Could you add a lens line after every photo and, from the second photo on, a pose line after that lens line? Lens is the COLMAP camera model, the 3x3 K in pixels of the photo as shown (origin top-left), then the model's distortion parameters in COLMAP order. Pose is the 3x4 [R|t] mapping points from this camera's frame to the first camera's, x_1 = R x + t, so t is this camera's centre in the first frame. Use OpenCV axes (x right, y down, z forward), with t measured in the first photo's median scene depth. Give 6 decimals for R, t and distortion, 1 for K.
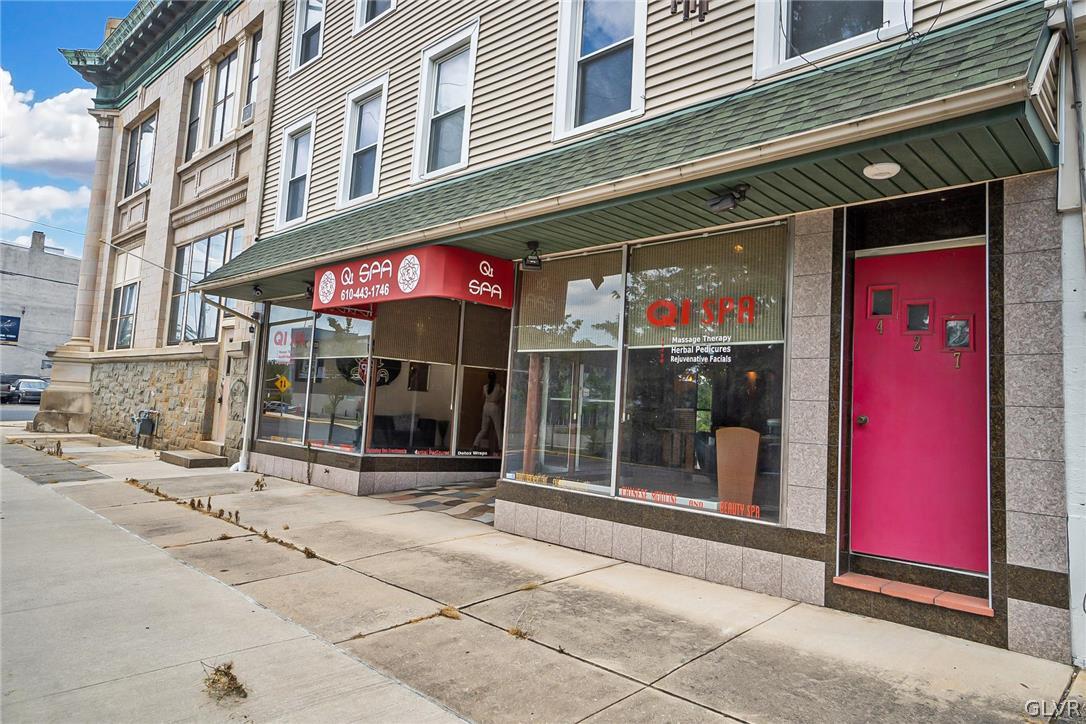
lens RADIAL K [[683.9, 0, 542.1], [0, 683.9, 355.5], [0, 0, 1]] dist [-0.003533, 0.000496]
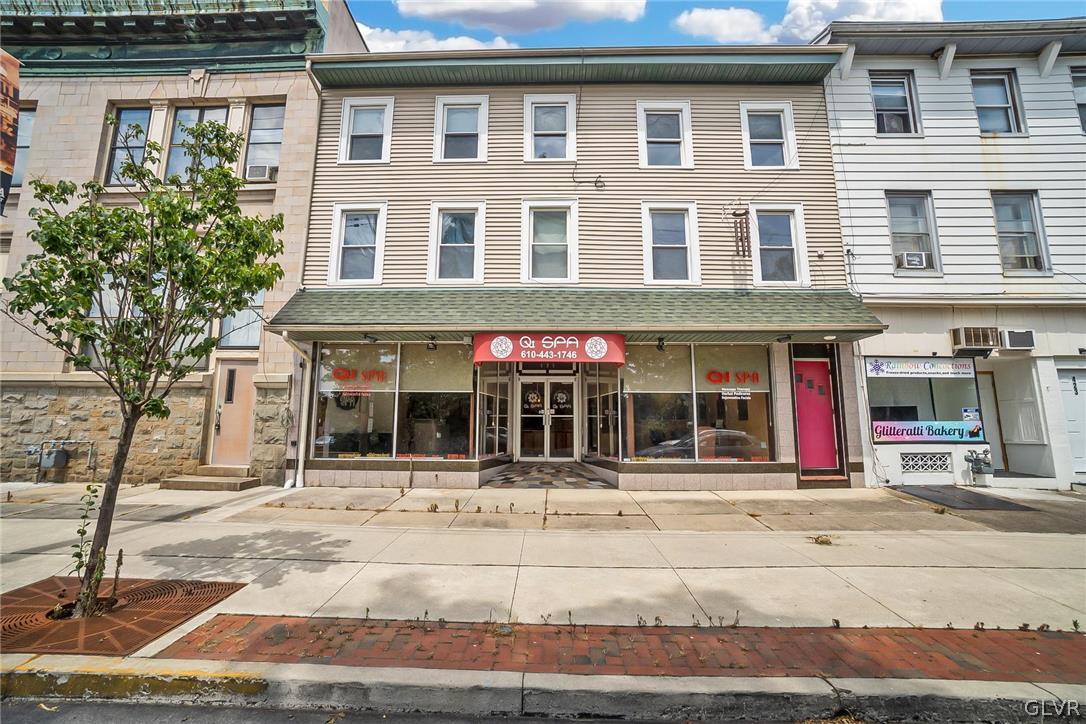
lens RADIAL K [[468.1, 0, 536.2], [0, 468.1, 358.6], [0, 0, 1]] dist [-0.062568, 0.014251]
pose [[0.730989, 0.041989, 0.681096, -1.355971], [-0.019732, 0.998988, -0.040409, -0.051174], [-0.682104, 0.016099, 0.731078, 0.301354]]
